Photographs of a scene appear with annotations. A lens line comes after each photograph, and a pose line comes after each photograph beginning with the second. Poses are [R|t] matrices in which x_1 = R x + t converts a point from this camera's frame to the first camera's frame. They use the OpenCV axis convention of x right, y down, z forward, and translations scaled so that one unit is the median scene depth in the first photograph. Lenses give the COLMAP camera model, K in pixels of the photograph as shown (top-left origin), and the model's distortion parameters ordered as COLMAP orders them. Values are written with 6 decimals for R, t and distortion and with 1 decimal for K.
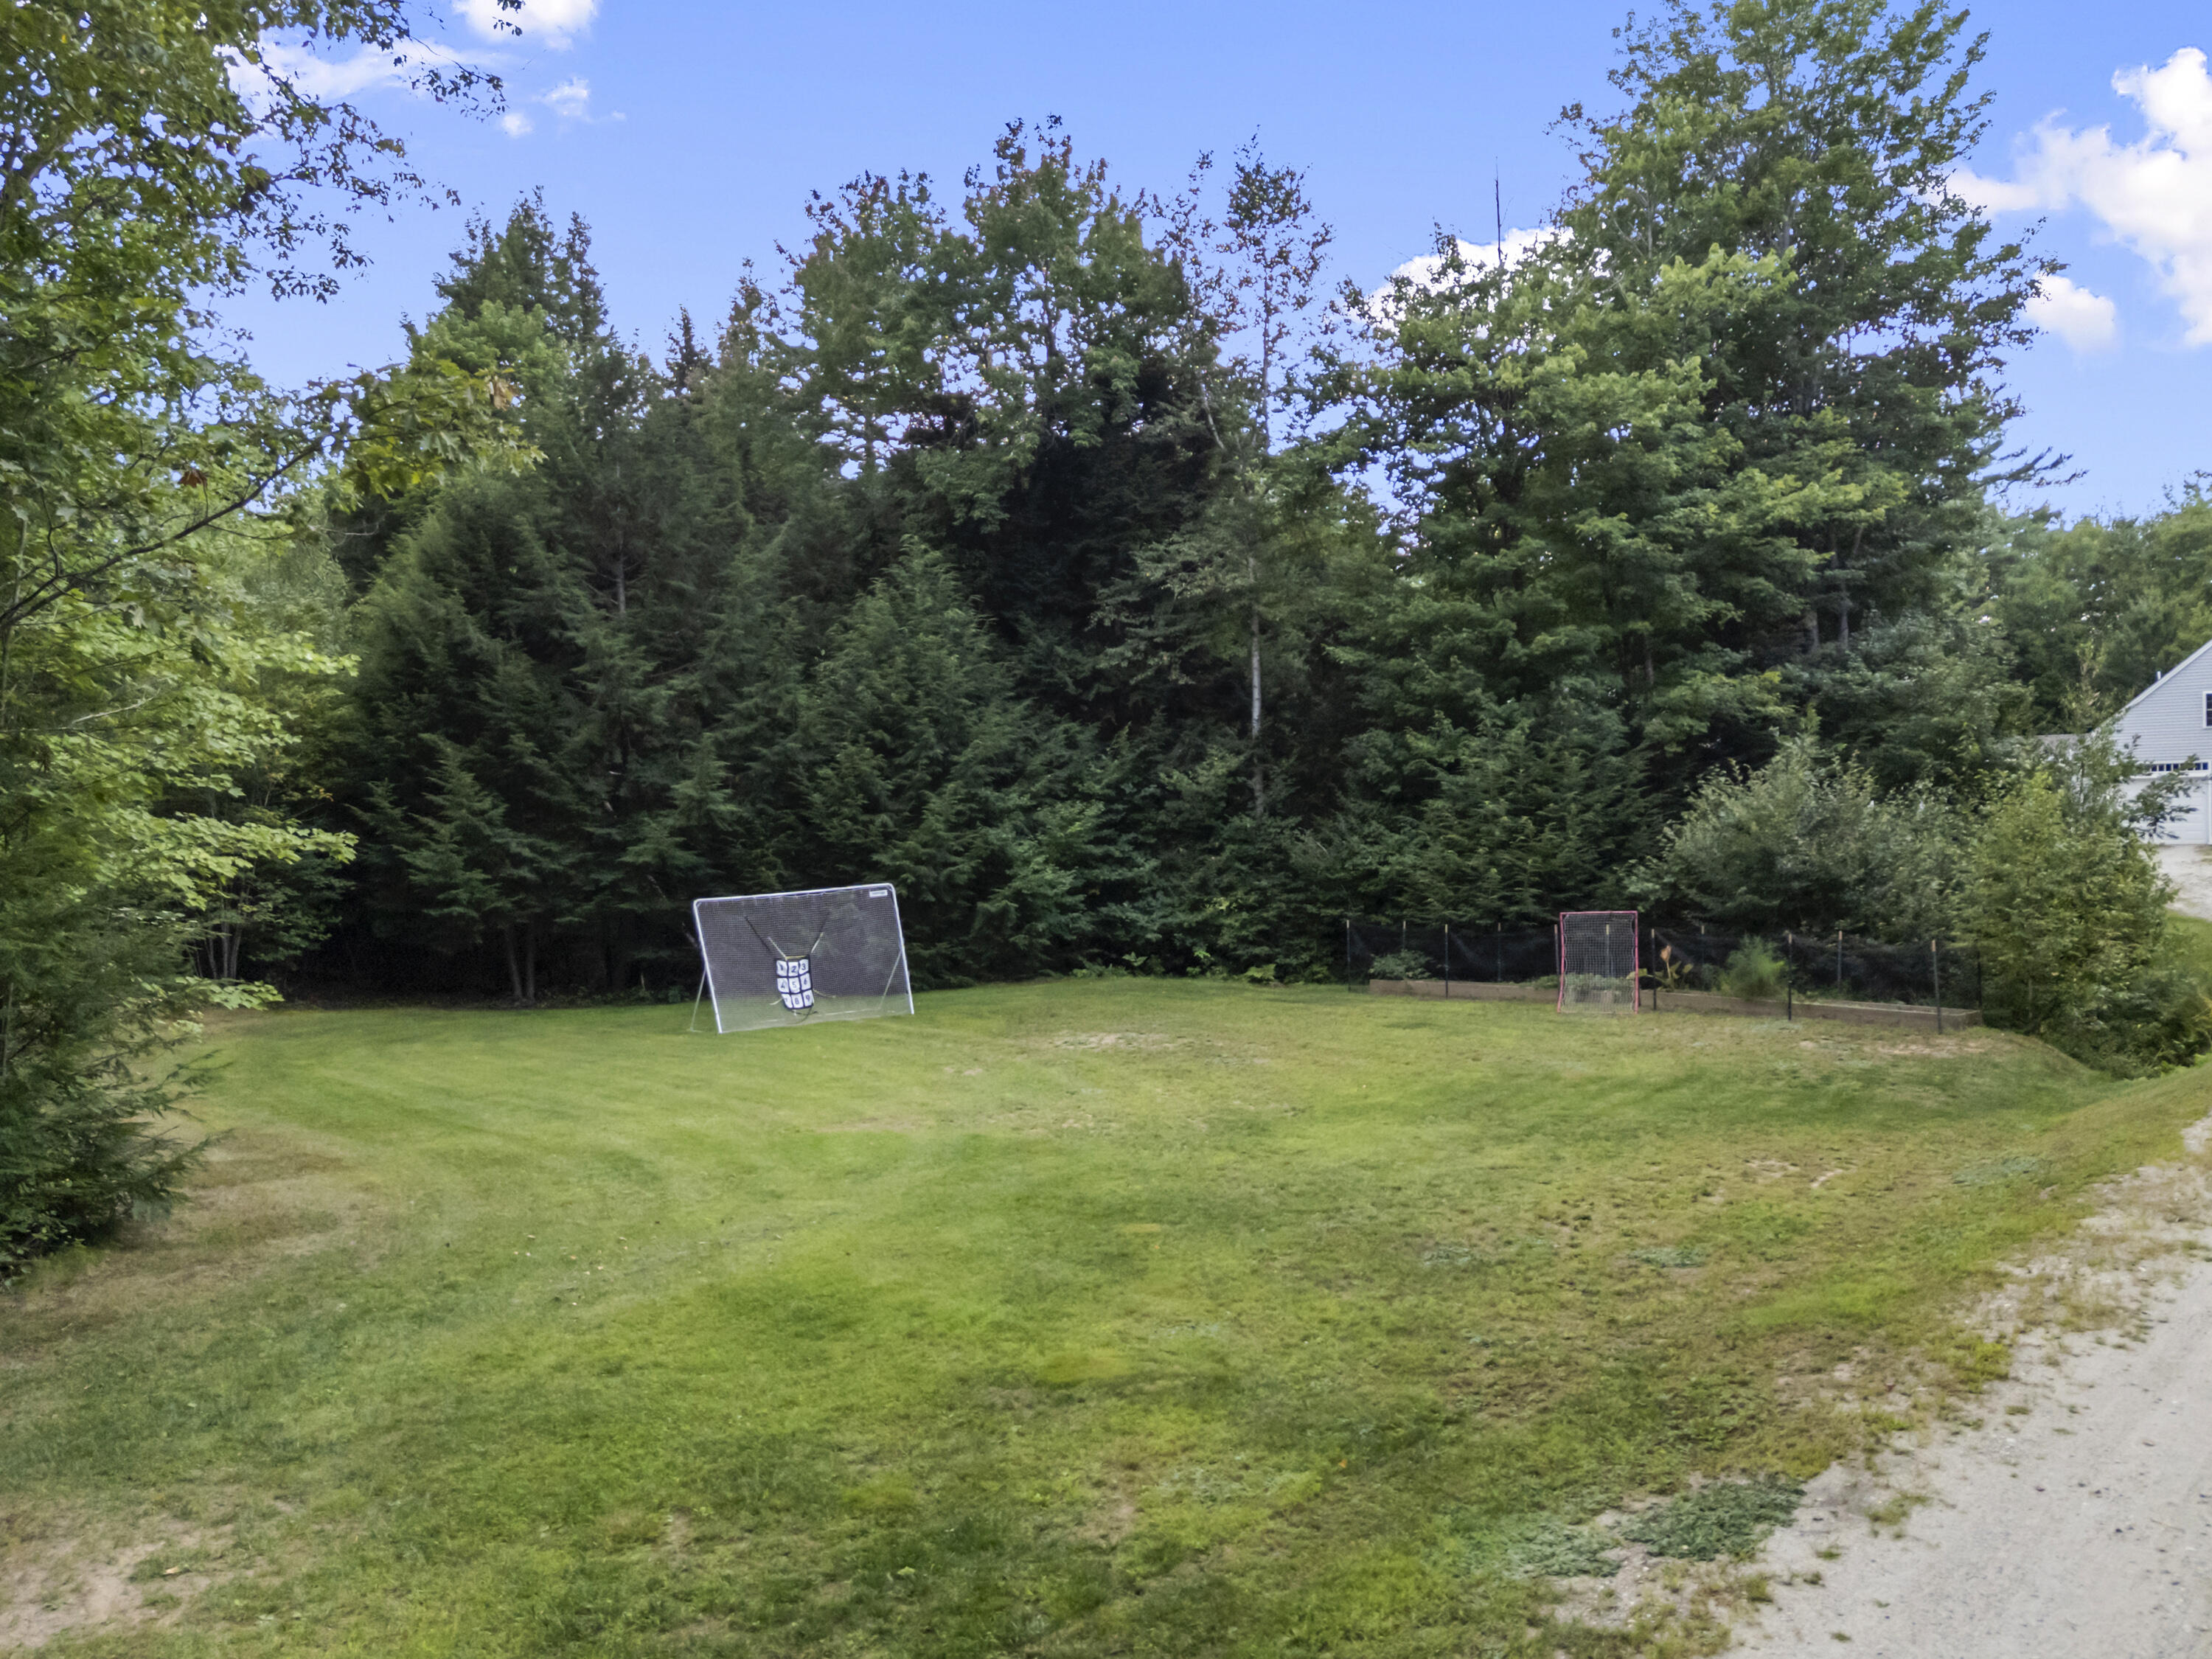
lens RADIAL K [[1692.8, 0, 1093.7], [0, 1692.8, 837.9], [0, 0, 1]] dist [0.043573, -0.046843]
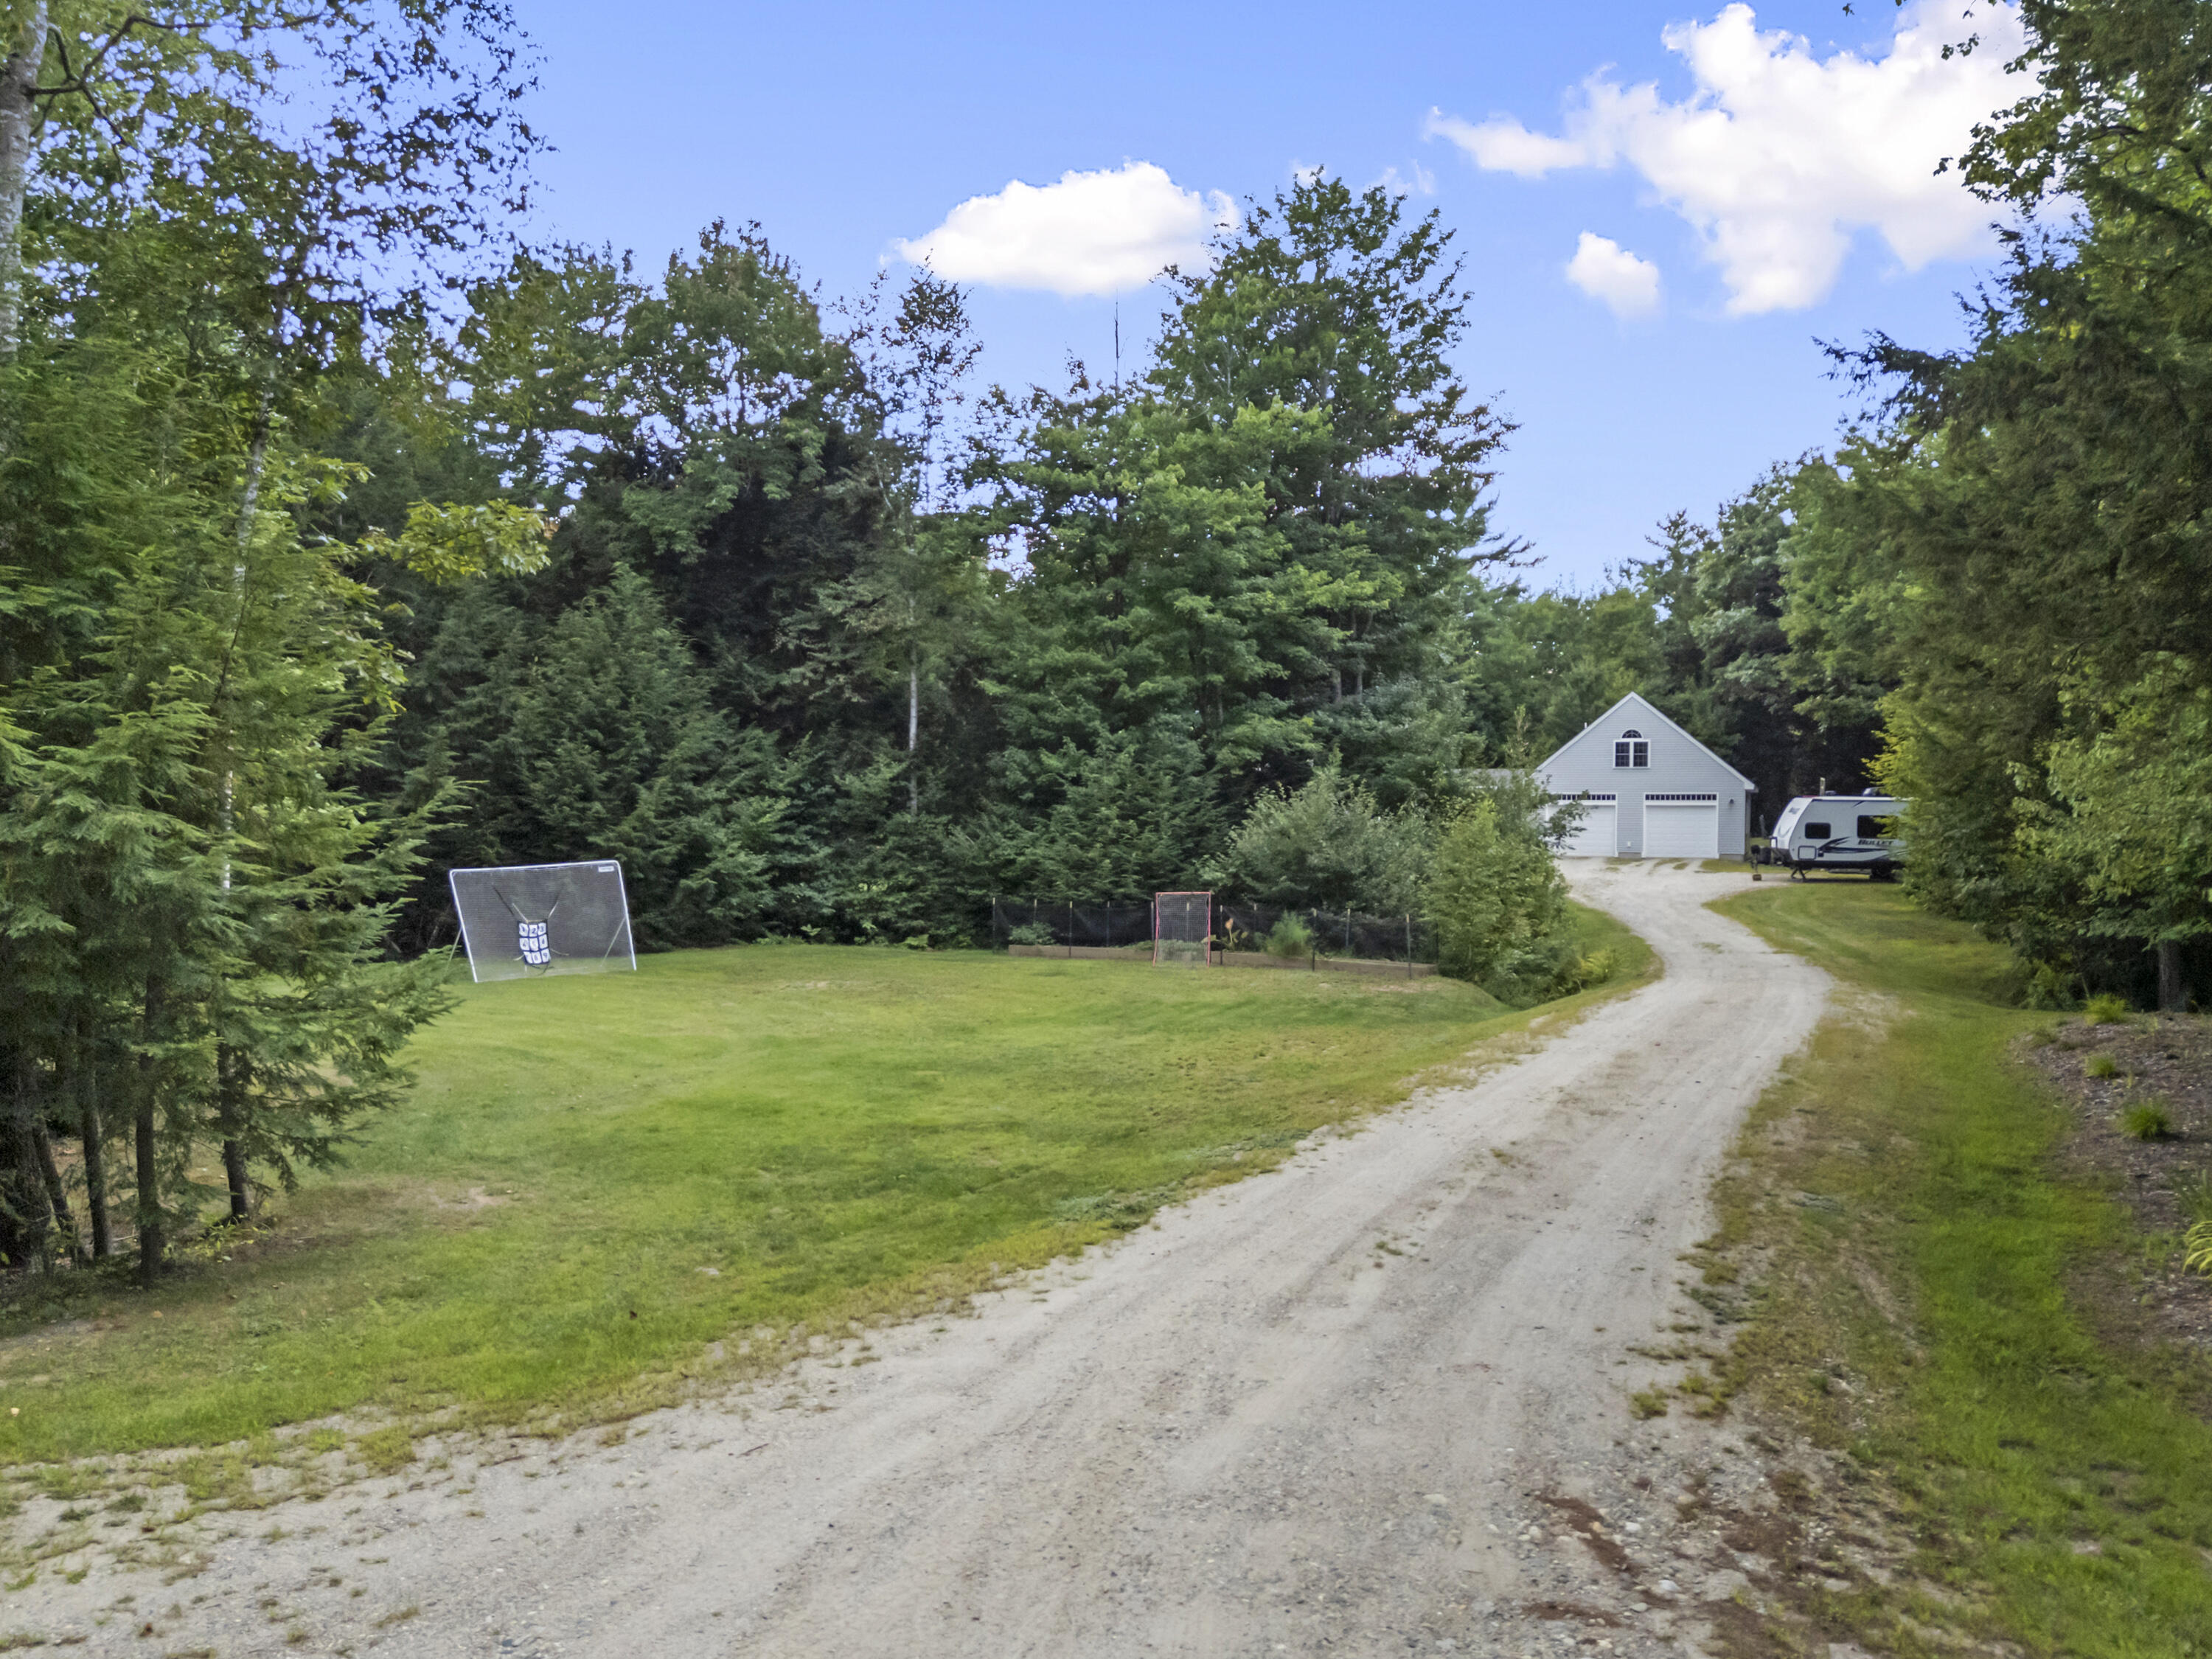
lens RADIAL K [[1692.8, 0, 1104.3], [0, 1692.8, 828.4], [0, 0, 1]] dist [0.043573, -0.046843]
pose [[0.965599, 0.027624, 0.258564, -0.089373], [-0.026532, 0.999618, -0.007714, 0.003730], [-0.258678, 0.000589, 0.965963, -0.222818]]
